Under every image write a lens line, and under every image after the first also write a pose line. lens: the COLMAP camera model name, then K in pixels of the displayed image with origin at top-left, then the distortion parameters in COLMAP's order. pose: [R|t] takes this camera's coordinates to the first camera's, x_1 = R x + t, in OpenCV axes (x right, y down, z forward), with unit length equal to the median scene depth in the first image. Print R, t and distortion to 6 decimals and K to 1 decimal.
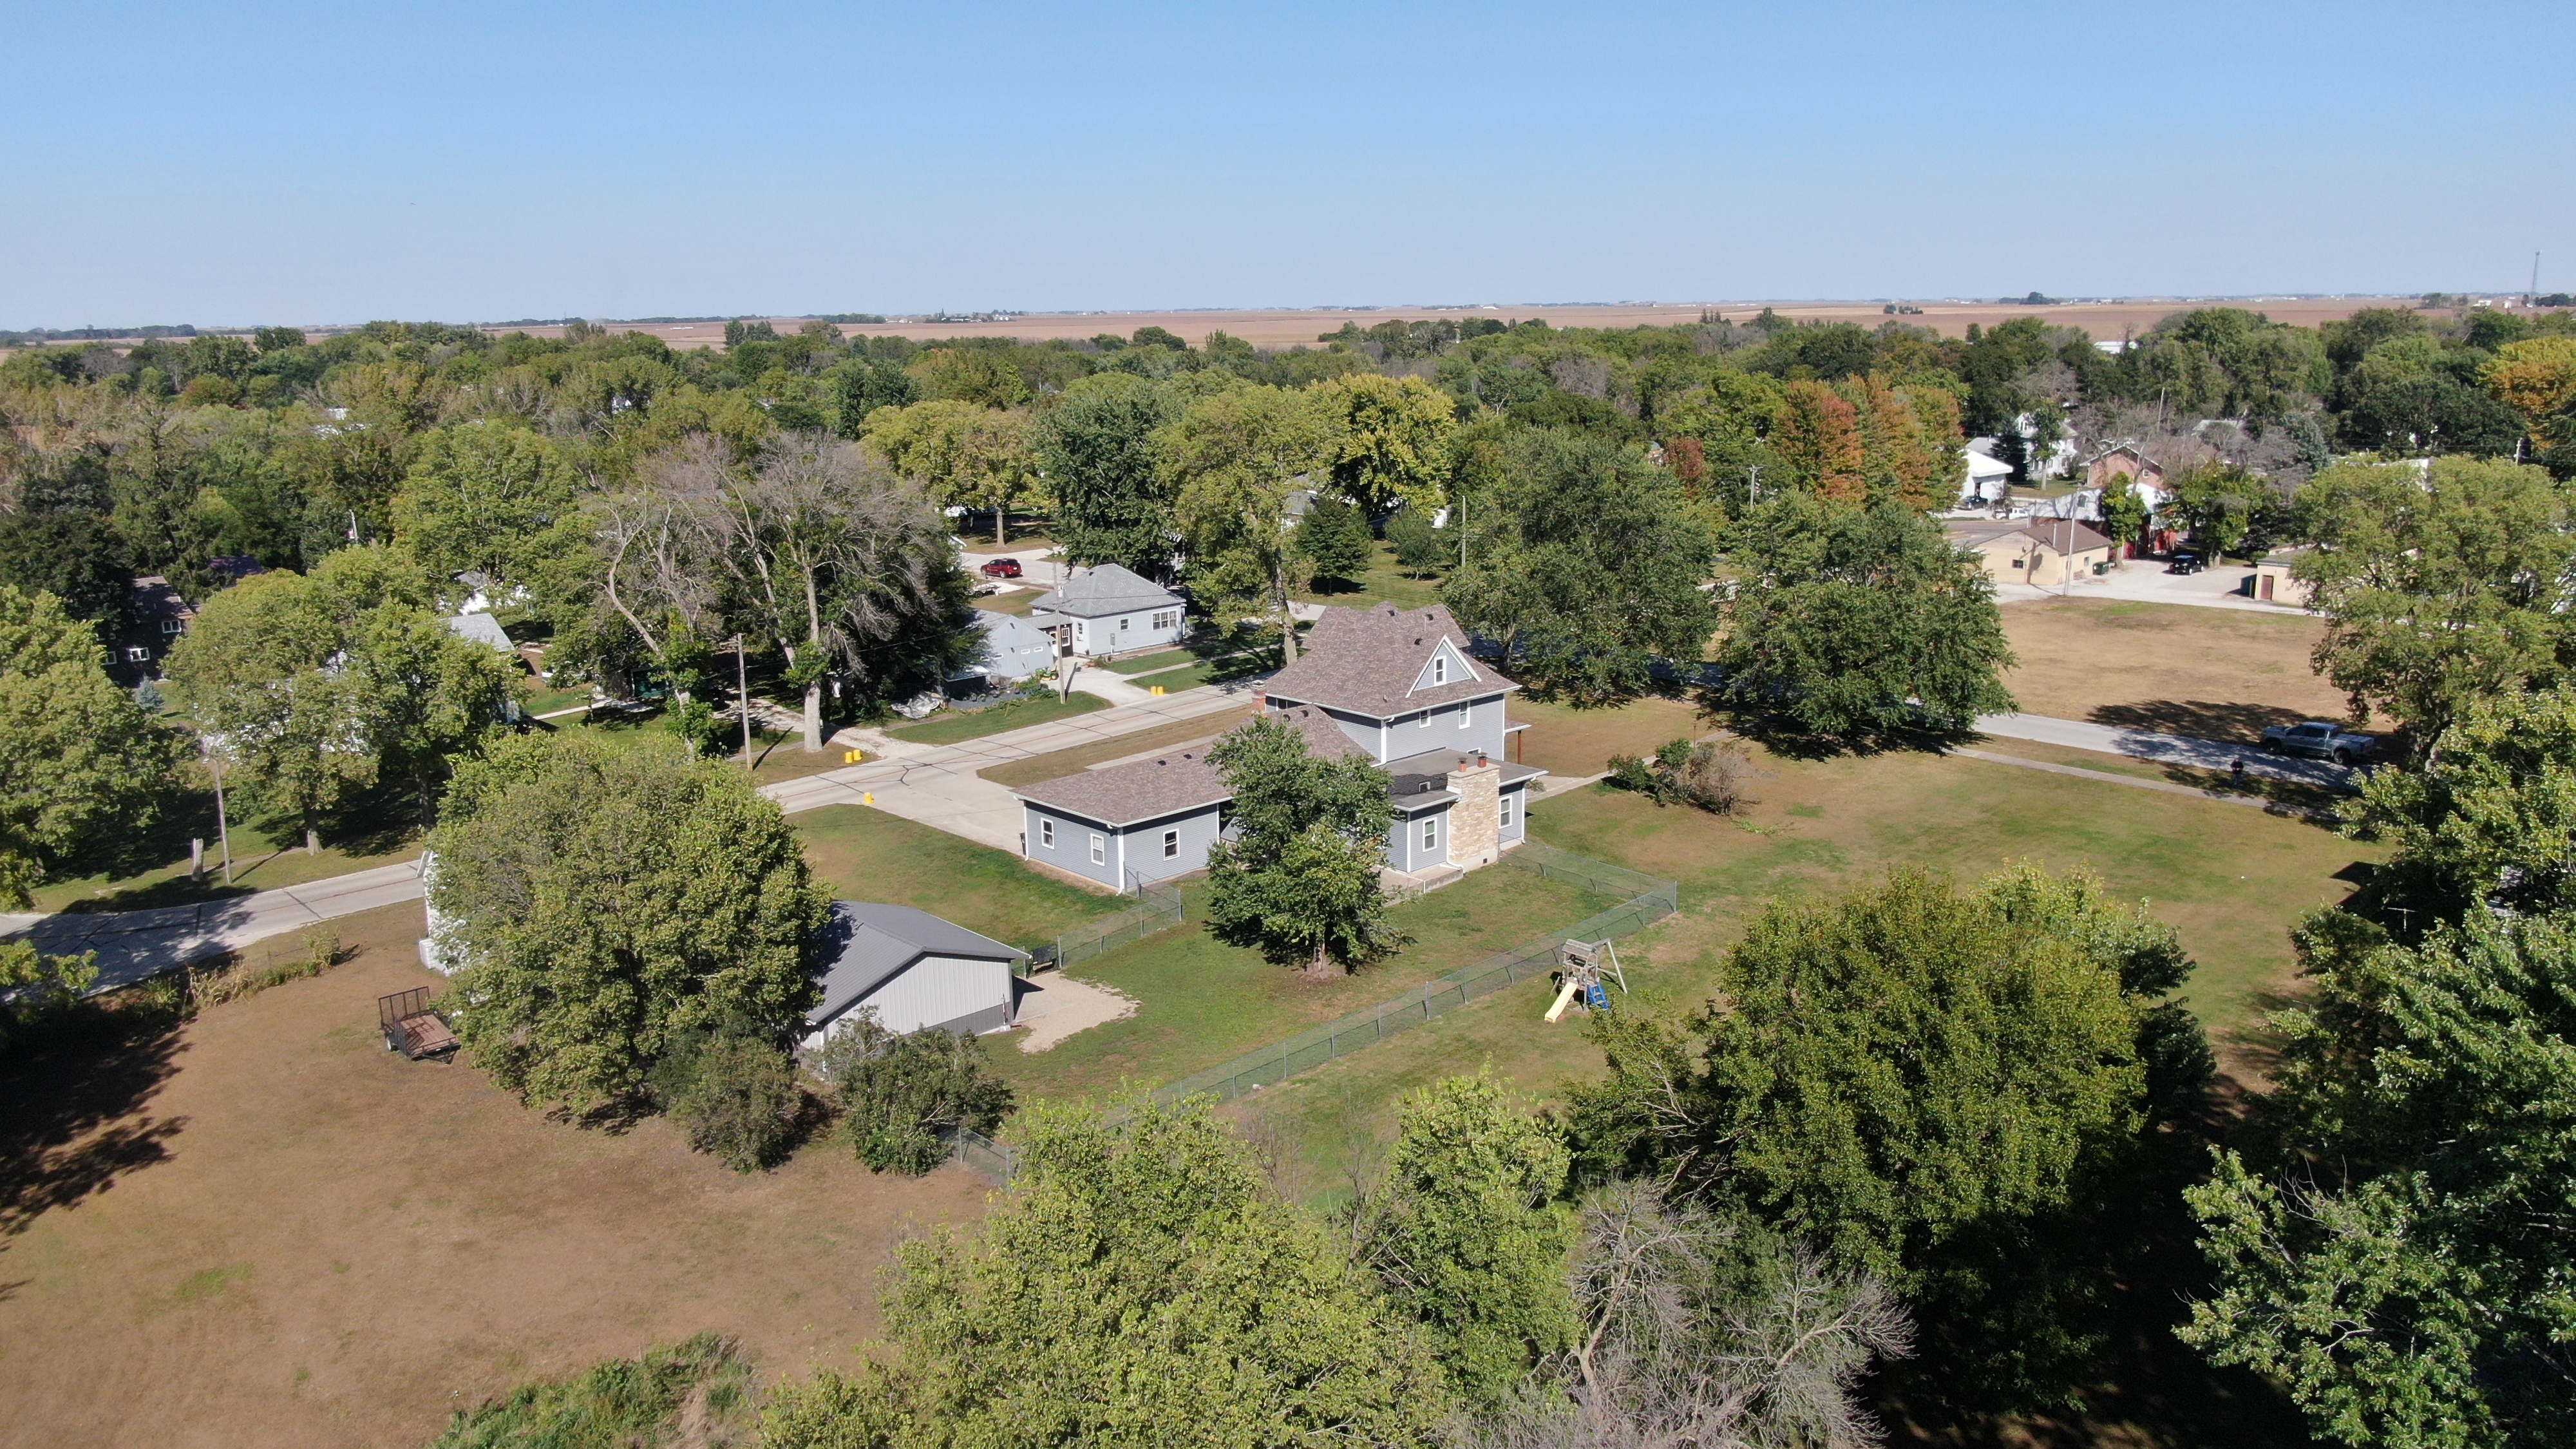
lens RADIAL K [[1845.3, 0, 1287.2], [0, 1845.3, 735.1], [0, 0, 1]] dist [-0.017139, 0.001596]
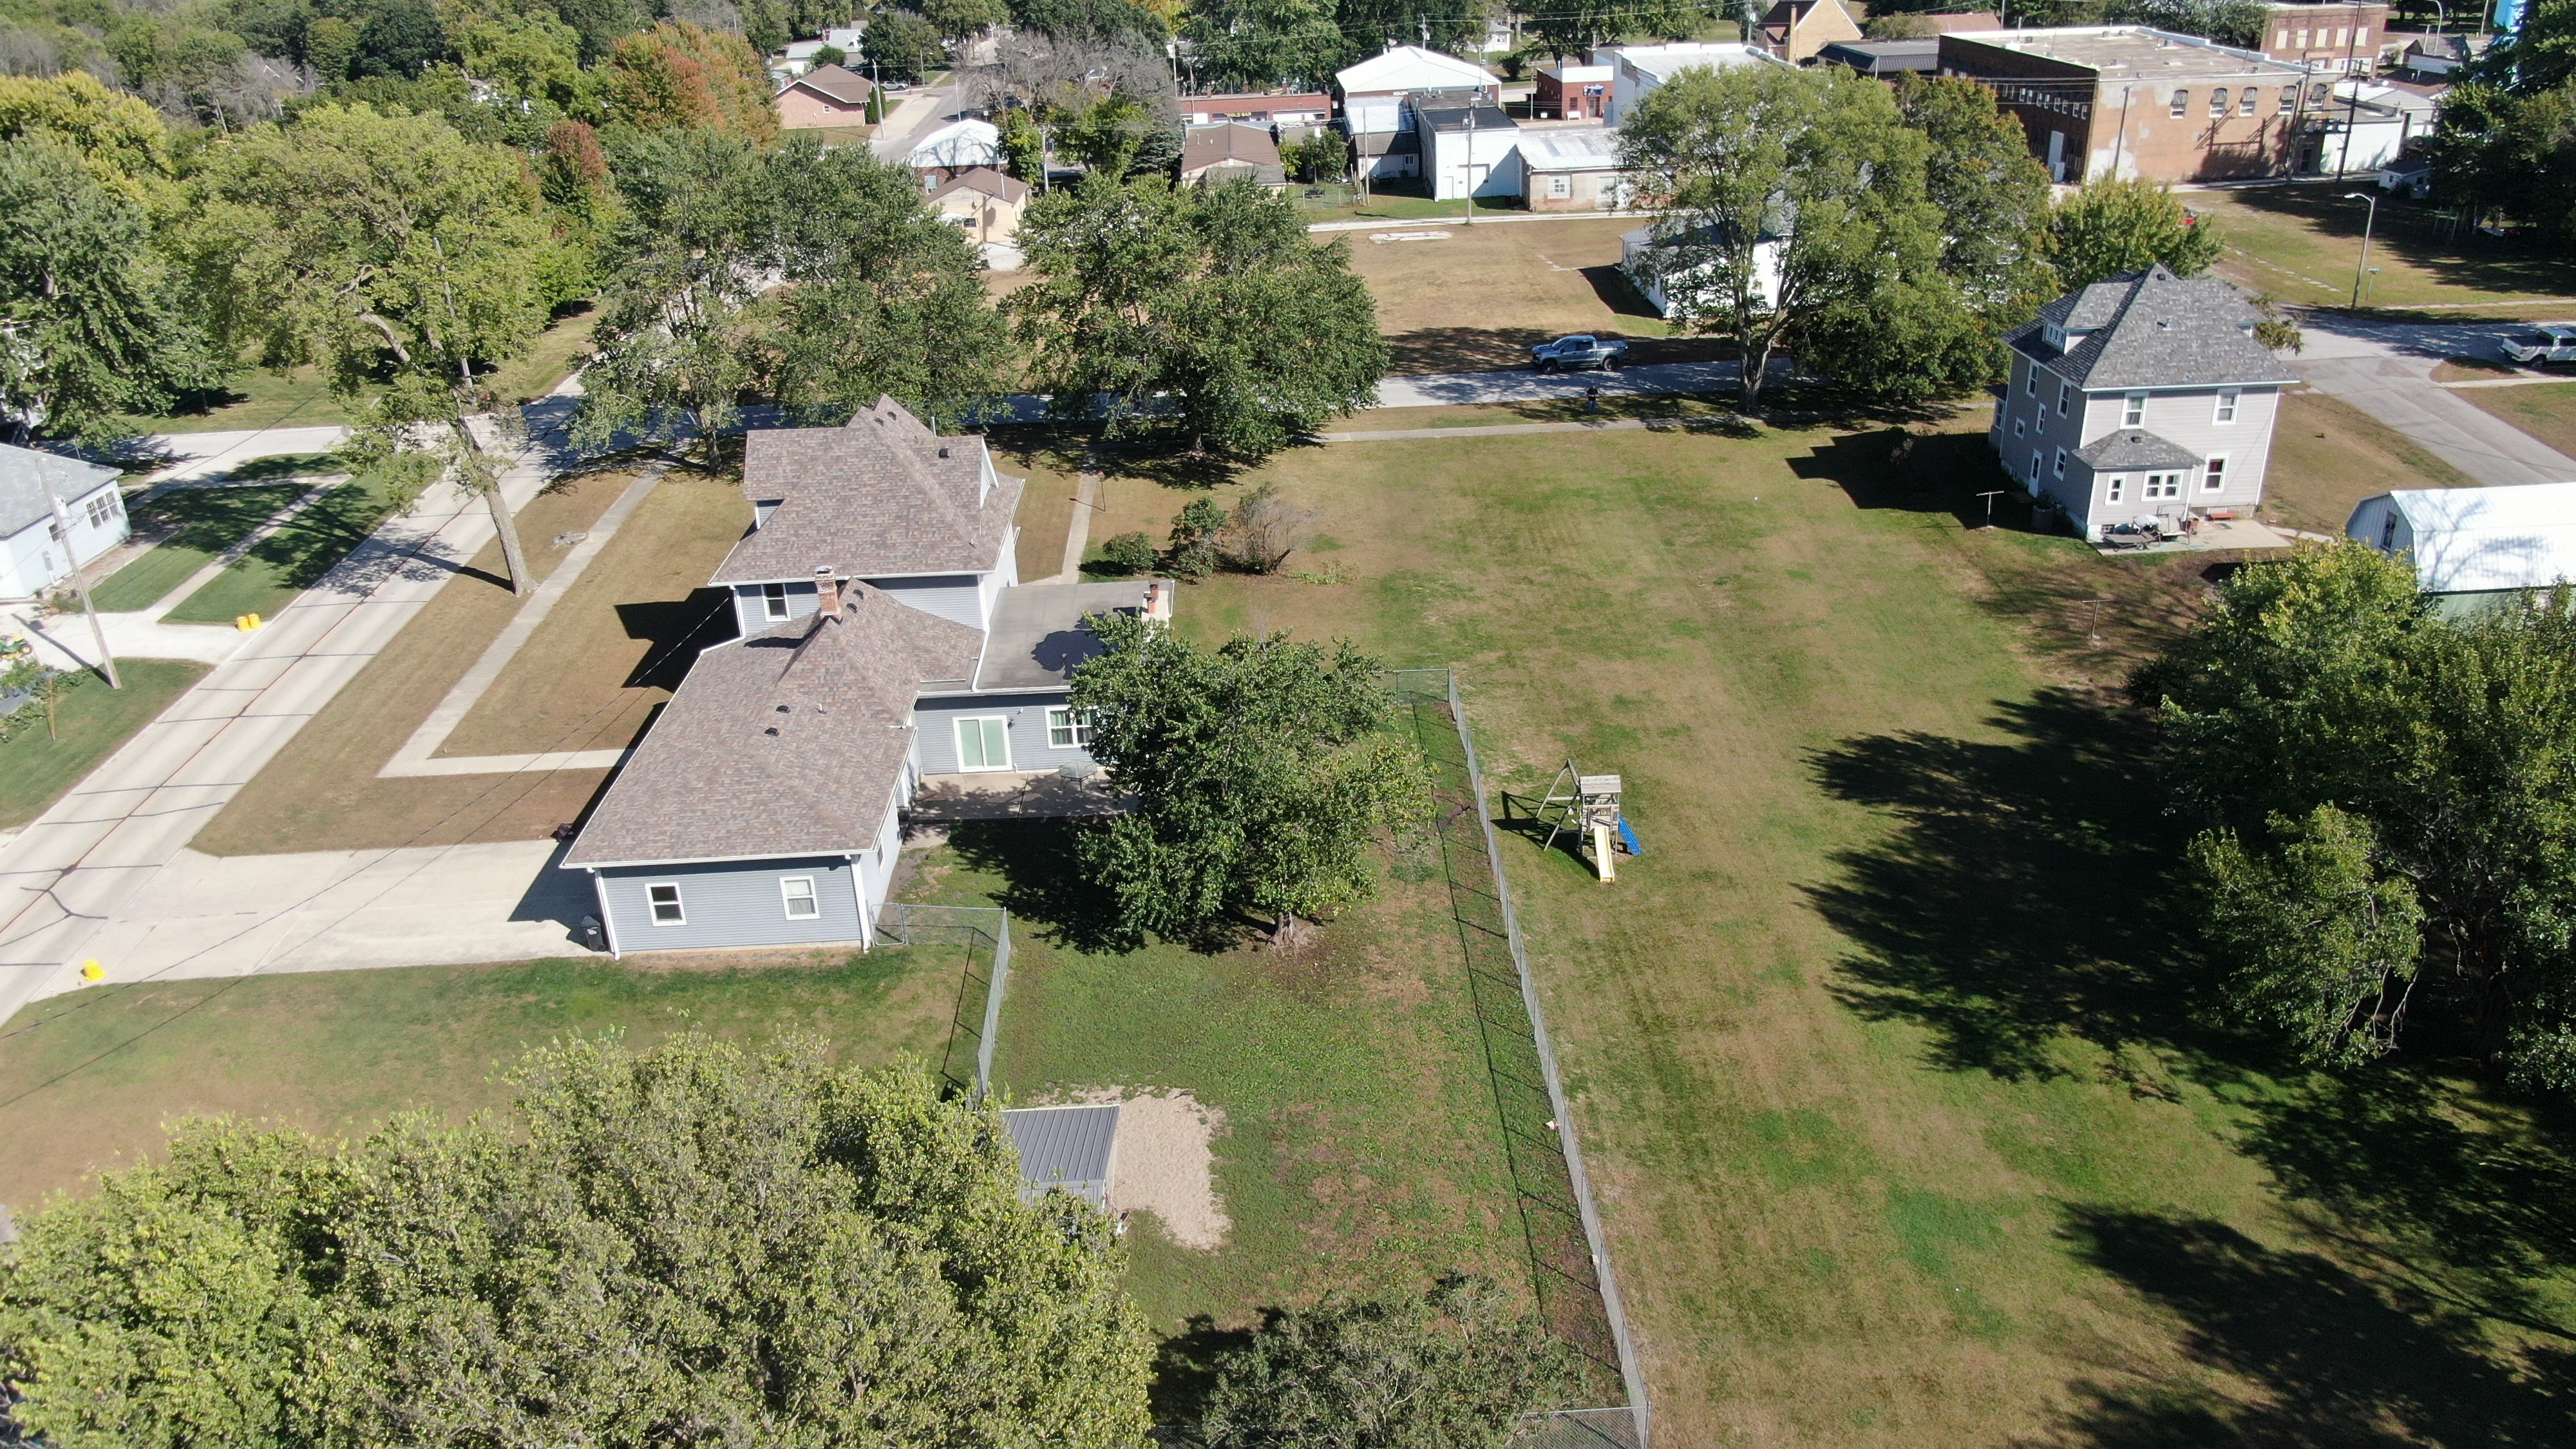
lens RADIAL K [[1845.3, 0, 1287.2], [0, 1845.3, 735.1], [0, 0, 1]] dist [-0.017139, 0.001596]
pose [[0.669986, -0.327074, 0.666440, -0.363627], [0.198913, 0.943981, 0.263314, -0.113317], [-0.715229, -0.043853, 0.697513, 0.417886]]
